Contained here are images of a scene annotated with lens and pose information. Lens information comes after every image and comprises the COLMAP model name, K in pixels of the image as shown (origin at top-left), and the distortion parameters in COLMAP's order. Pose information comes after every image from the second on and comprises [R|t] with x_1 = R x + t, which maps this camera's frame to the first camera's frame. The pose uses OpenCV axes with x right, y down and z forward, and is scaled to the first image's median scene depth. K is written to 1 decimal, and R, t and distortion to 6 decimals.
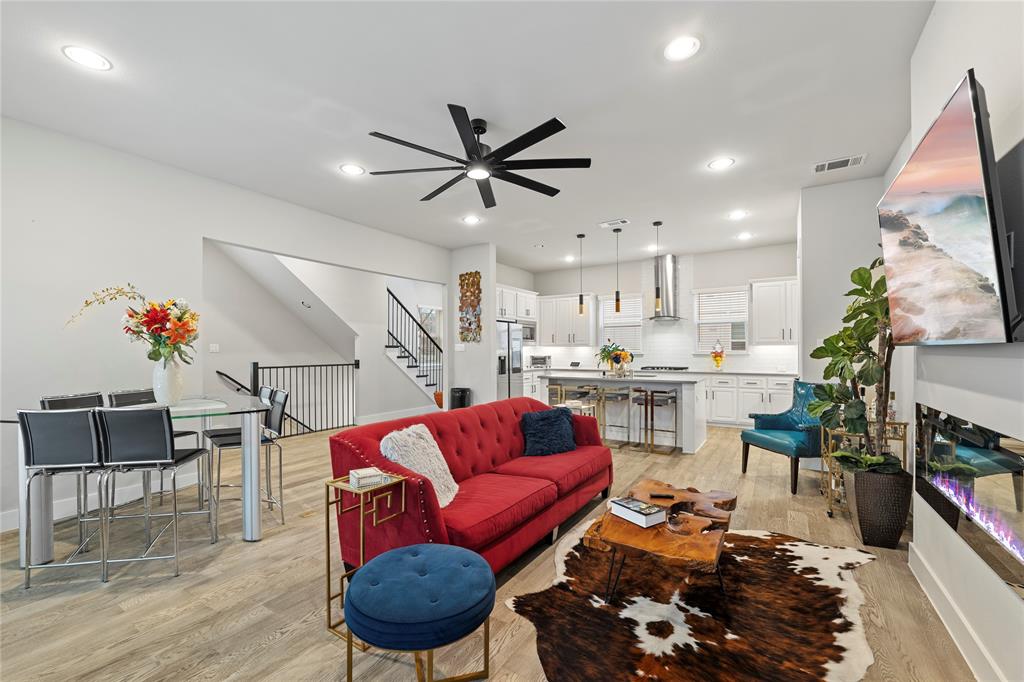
lens RADIAL K [[423.5, 0, 507.7], [0, 423.5, 349.2], [0, 0, 1]] dist [-0.002003, 0.000088]
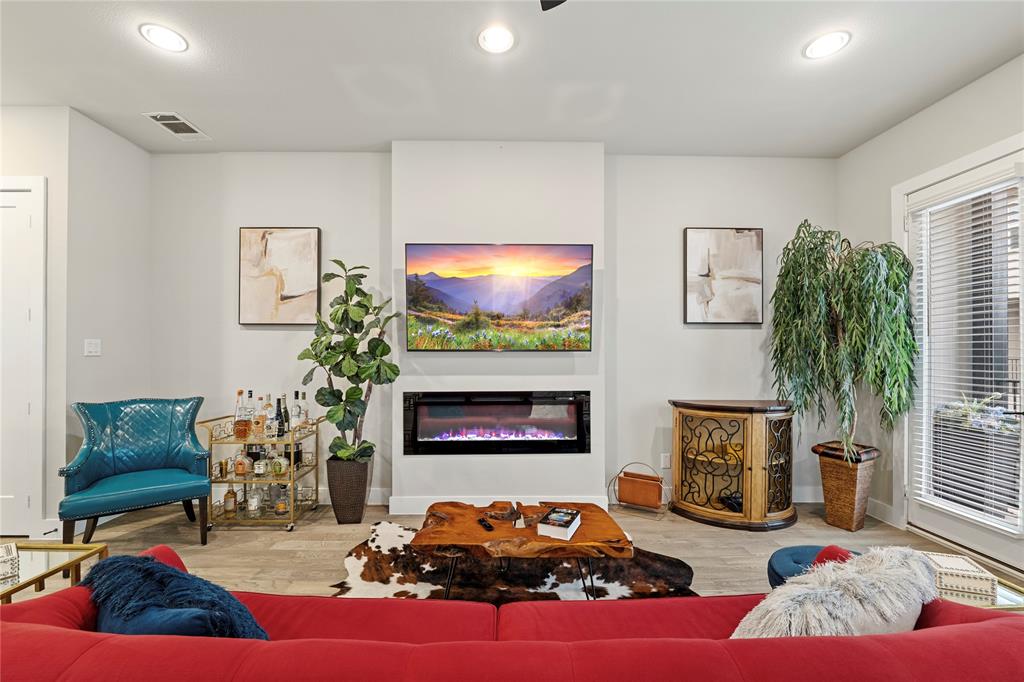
lens RADIAL K [[423.5, 0, 512.4], [0, 423.5, 346.7], [0, 0, 1]] dist [-0.002003, 0.000088]
pose [[-0.545918, 0.005189, 0.837822, -0.373507], [-0.001636, 0.999972, -0.007260, -0.013387], [-0.837837, -0.005334, -0.545895, 1.342184]]
